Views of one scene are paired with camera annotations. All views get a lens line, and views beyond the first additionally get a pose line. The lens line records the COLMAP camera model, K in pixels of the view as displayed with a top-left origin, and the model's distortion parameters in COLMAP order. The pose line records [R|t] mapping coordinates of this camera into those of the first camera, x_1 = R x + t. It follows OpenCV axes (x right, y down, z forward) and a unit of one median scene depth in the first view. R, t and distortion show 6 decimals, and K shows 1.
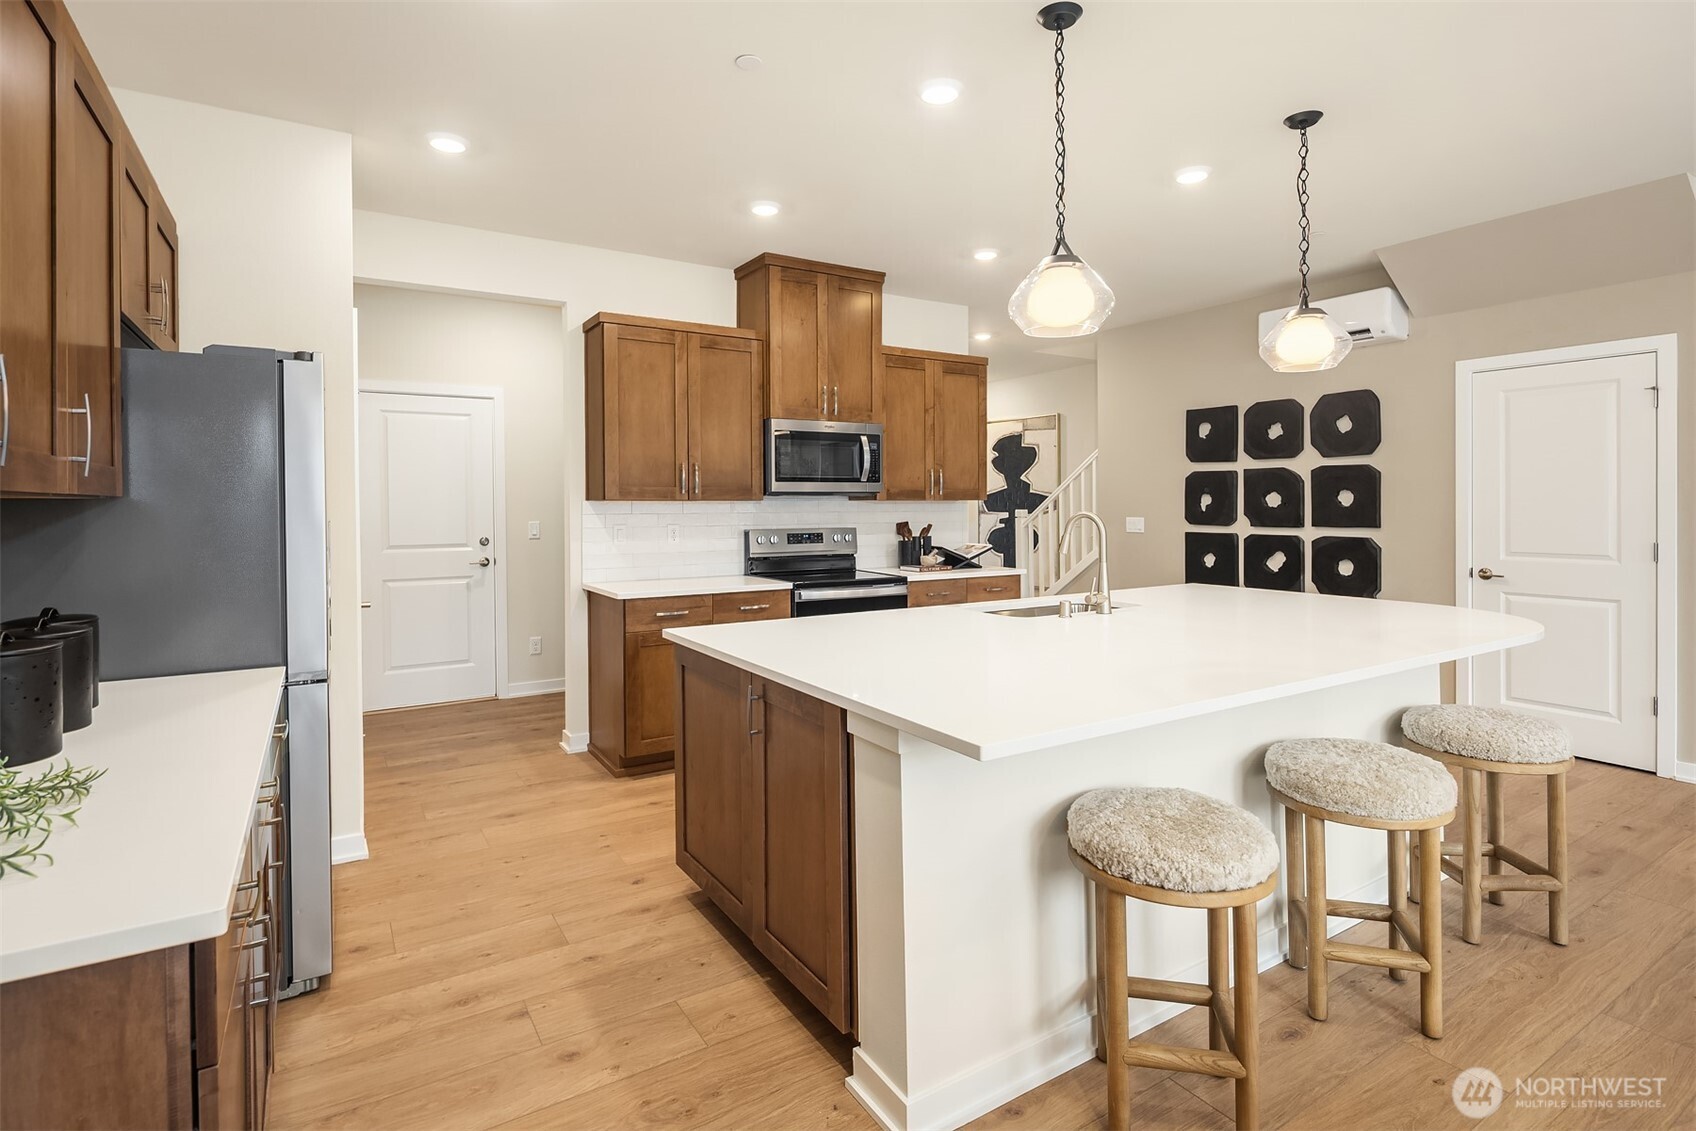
lens RADIAL K [[821.3, 0, 851.6], [0, 821.3, 530.1], [0, 0, 1]] dist [-0.001189, -0.000568]
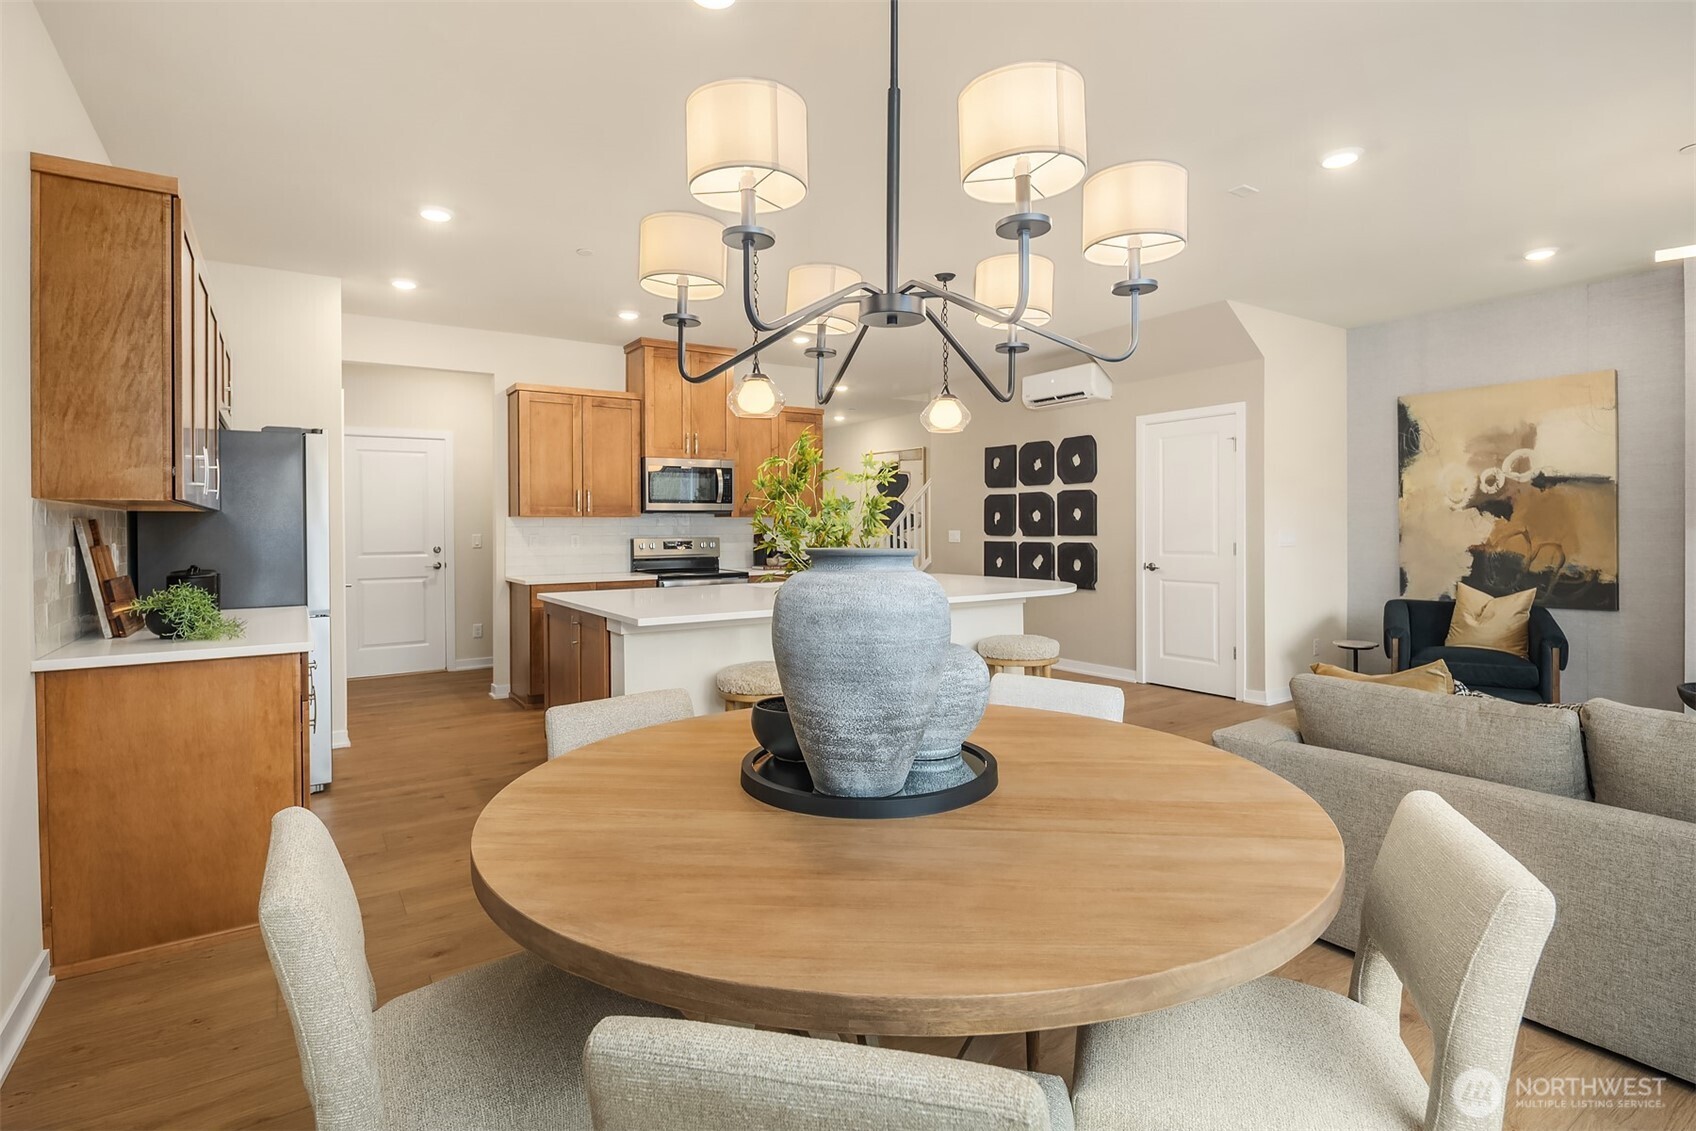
lens RADIAL K [[823.0, 0, 857.0], [0, 823.0, 542.7], [0, 0, 1]] dist [0.000796, 0.000088]
pose [[0.999491, -0.003996, 0.031640, 0.200545], [0.004405, 0.999907, -0.012873, 0.025547], [-0.031586, 0.013006, 0.999416, -0.369201]]
